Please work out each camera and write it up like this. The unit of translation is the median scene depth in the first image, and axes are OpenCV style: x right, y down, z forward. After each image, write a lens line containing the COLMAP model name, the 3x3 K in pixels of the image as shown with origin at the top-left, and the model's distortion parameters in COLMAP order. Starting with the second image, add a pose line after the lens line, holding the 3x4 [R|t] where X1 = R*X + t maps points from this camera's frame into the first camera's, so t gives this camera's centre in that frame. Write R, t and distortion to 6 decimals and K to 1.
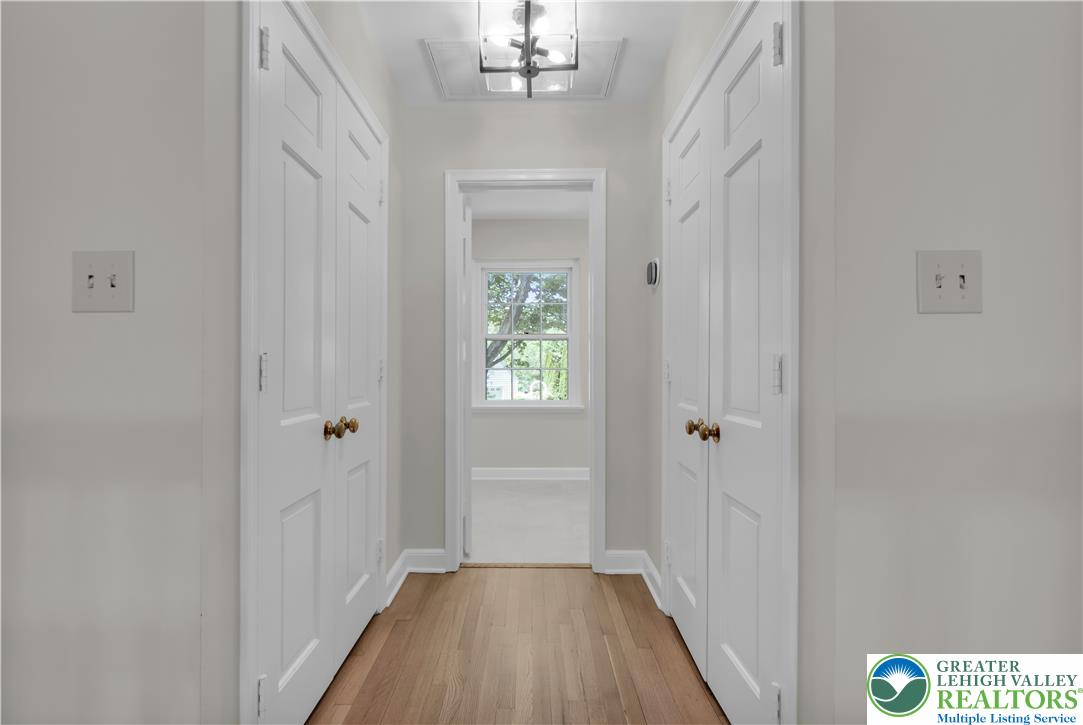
lens RADIAL K [[470.5, 0, 538.3], [0, 470.5, 368.6], [0, 0, 1]] dist [-0.000877, -0.000074]
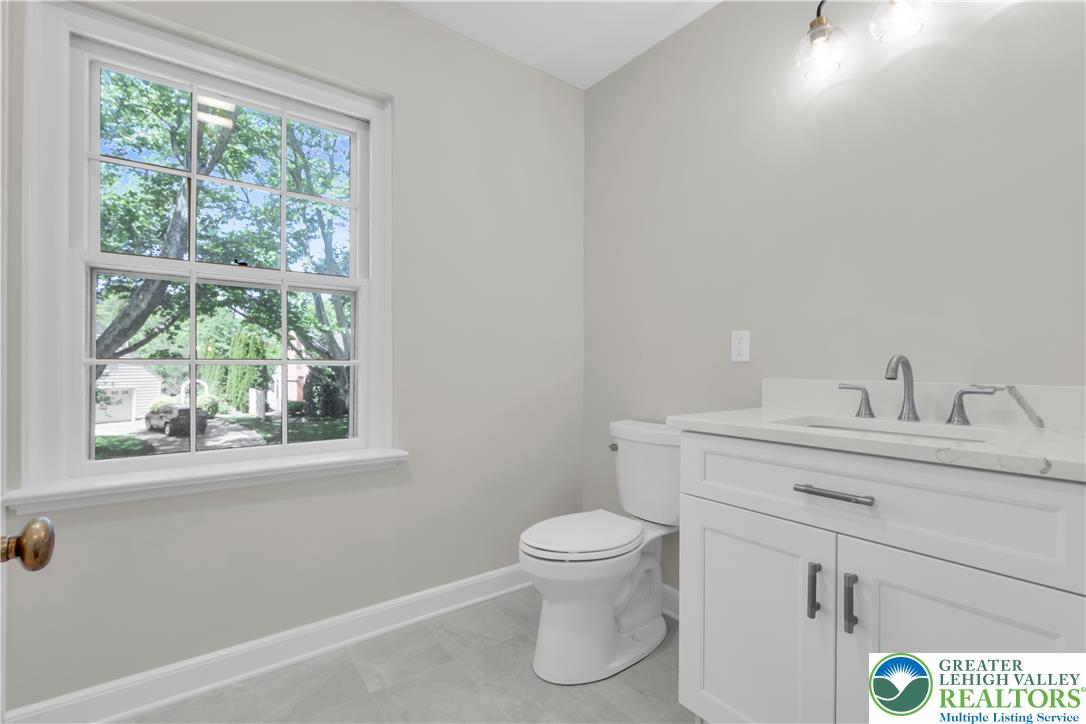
lens RADIAL K [[483.7, 0, 533.4], [0, 483.7, 362.2], [0, 0, 1]] dist [0.001840, 0.000374]
pose [[0.816369, 0.005953, 0.577500, -0.012402], [-0.003930, 0.999981, -0.004754, 0.000106], [-0.577517, 0.001612, 0.816377, 0.125461]]
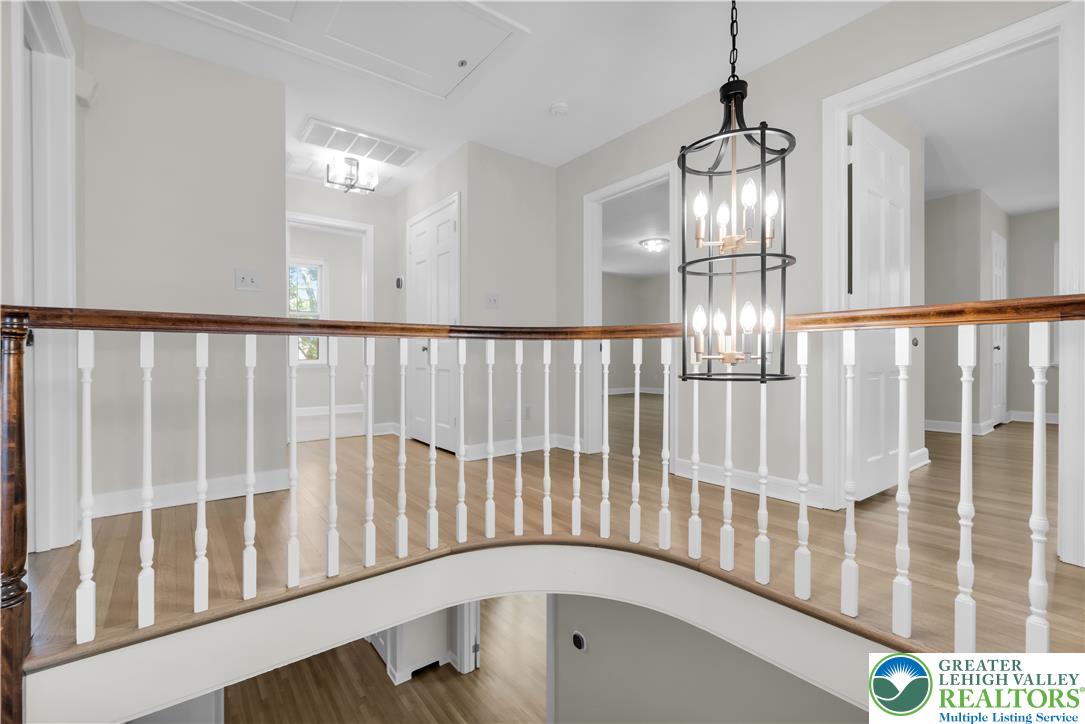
lens RADIAL K [[468.8, 0, 530.1], [0, 468.8, 363.9], [0, 0, 1]] dist [0.001080, 0.000352]
pose [[0.808228, -0.009581, 0.588792, -0.056376], [0.002479, 0.999914, 0.012867, 0.013941], [-0.588864, -0.008939, 0.808182, -0.110889]]
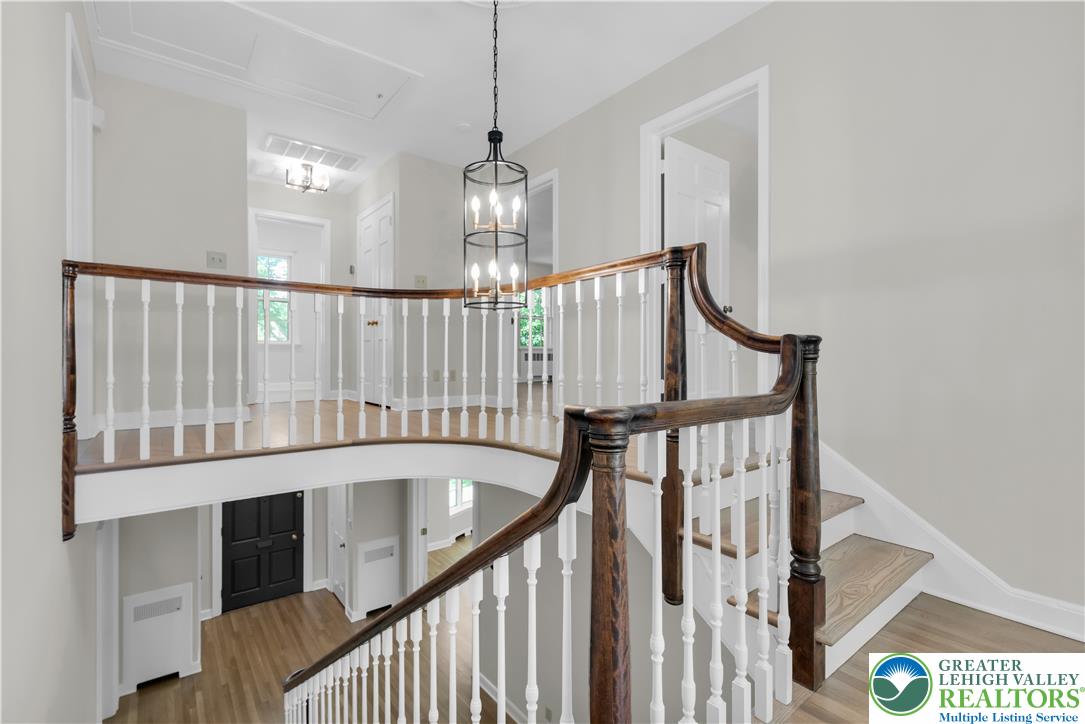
lens RADIAL K [[478.8, 0, 520.5], [0, 478.8, 365.3], [0, 0, 1]] dist [0.003573, 0.000568]
pose [[0.809233, -0.006563, 0.587451, -0.056270], [-0.000572, 0.999928, 0.011959, 0.028603], [-0.587488, -0.010013, 0.809171, -0.166718]]
